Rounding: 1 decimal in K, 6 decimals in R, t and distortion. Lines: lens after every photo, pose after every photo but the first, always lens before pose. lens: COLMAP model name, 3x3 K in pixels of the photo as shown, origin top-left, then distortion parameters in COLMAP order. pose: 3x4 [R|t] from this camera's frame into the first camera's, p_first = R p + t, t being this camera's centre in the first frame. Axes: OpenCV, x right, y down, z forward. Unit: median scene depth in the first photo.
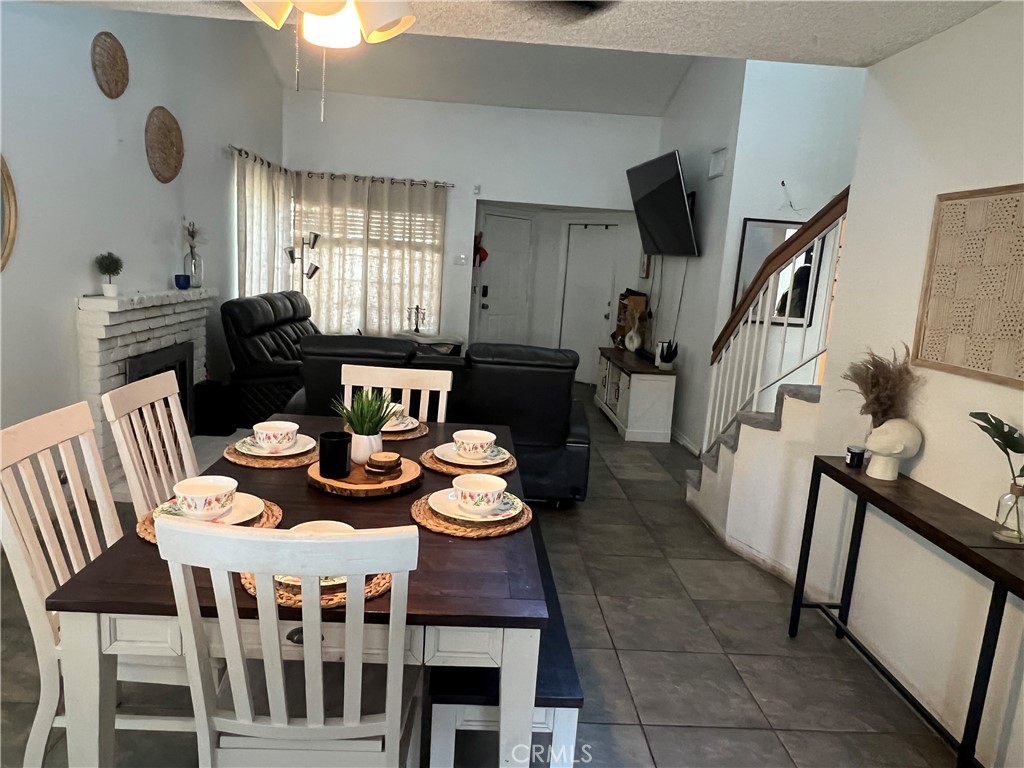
lens RADIAL K [[700.2, 0, 508.6], [0, 700.2, 383.5], [0, 0, 1]] dist [0.000053, -0.011853]
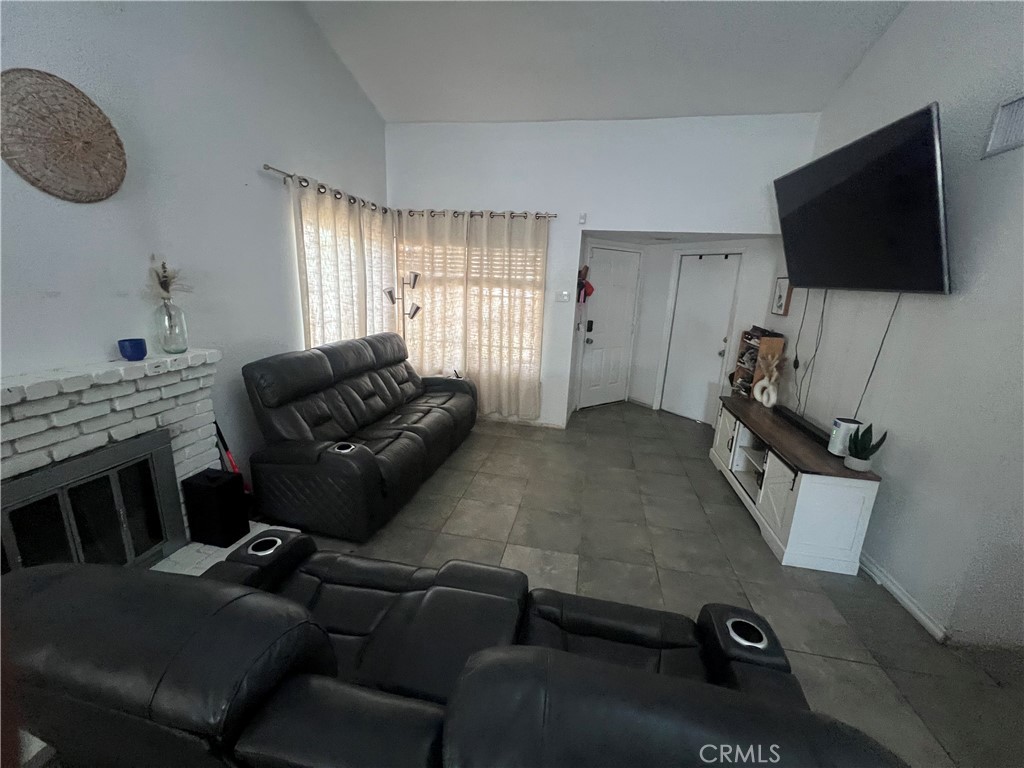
lens RADIAL K [[411.8, 0, 508.0], [0, 411.8, 383.6], [0, 0, 1]] dist [-0.001670, -0.000416]
pose [[0.969131, 0.035146, -0.244027, -0.000691], [-0.020995, 0.997956, 0.060351, -0.093997], [0.245649, -0.053365, 0.967889, 0.449730]]
